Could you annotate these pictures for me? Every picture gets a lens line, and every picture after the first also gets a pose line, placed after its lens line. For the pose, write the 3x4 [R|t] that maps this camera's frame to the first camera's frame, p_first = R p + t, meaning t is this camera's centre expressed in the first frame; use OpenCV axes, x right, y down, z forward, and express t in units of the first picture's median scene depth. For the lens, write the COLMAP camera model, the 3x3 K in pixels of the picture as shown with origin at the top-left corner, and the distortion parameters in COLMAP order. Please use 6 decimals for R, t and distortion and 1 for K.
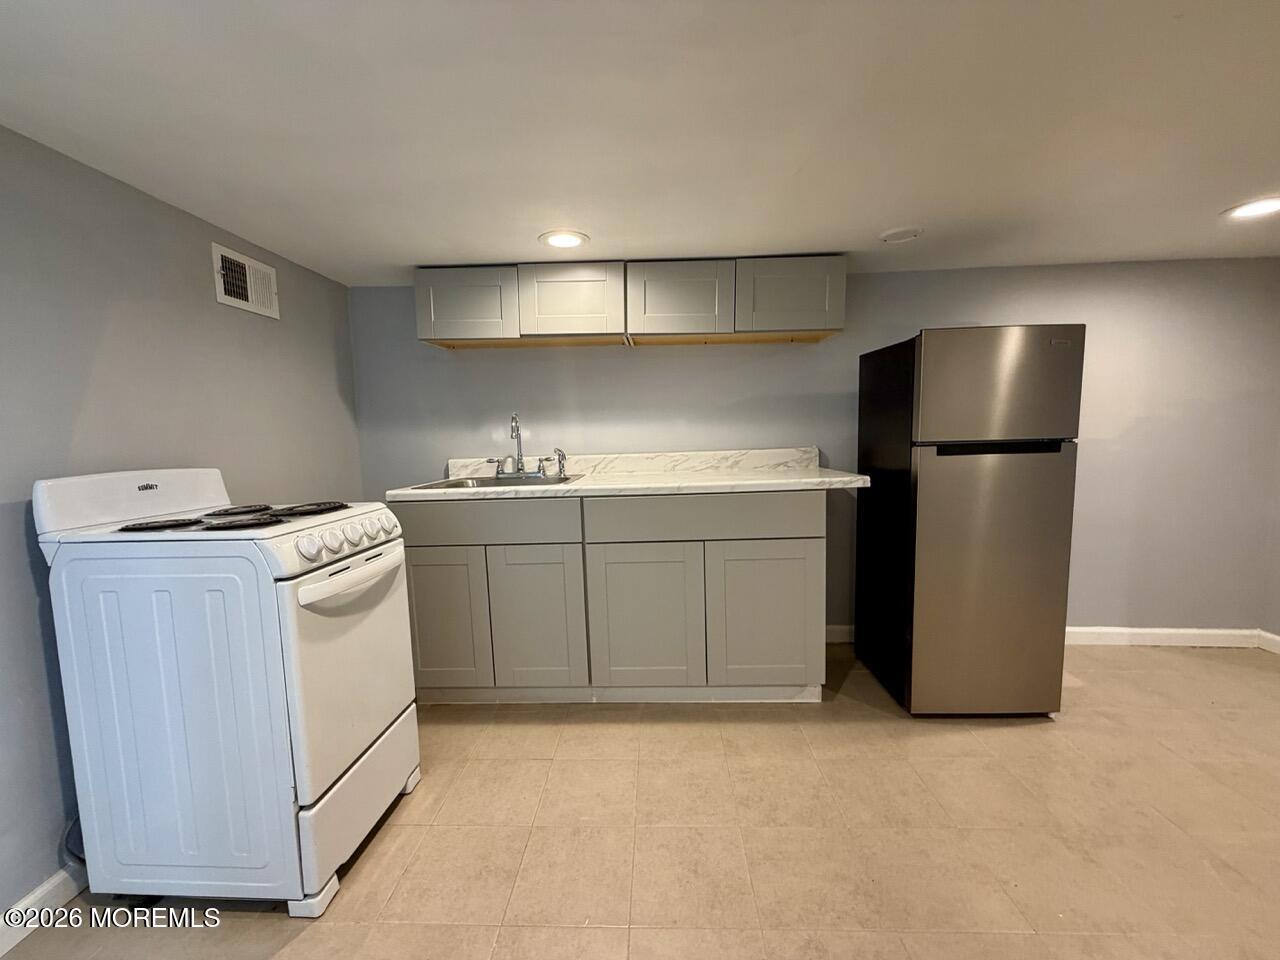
lens RADIAL K [[511.6, 0, 637.3], [0, 511.6, 476.9], [0, 0, 1]] dist [0.001552, -0.000194]
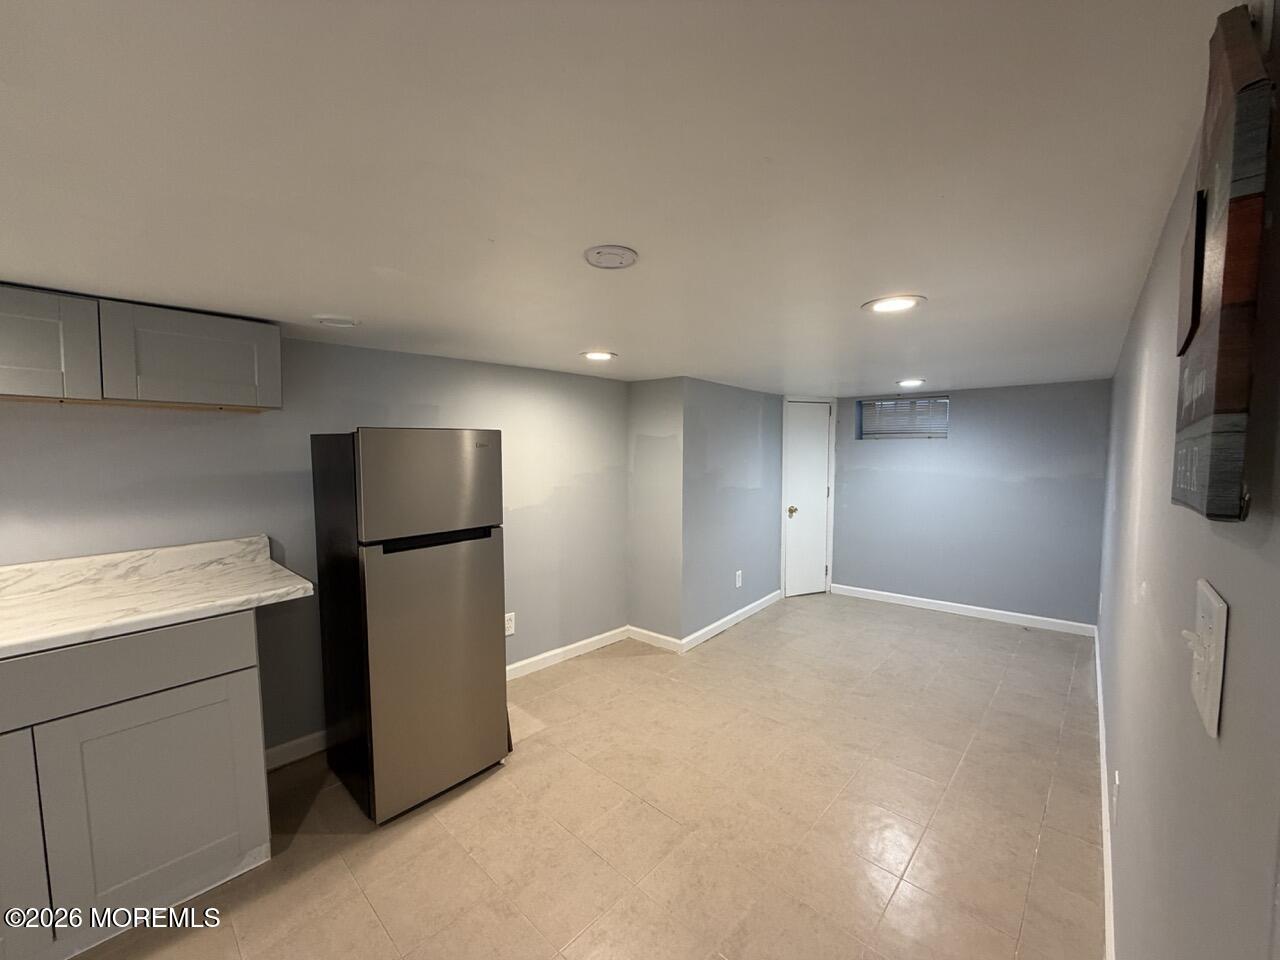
lens RADIAL K [[511.6, 0, 633.3], [0, 511.6, 480.3], [0, 0, 1]] dist [0.001552, -0.000194]
pose [[0.658630, -0.033141, 0.751737, 0.147498], [0.063794, 0.997892, -0.011900, -0.124182], [-0.749758, 0.055794, 0.659356, -0.014738]]
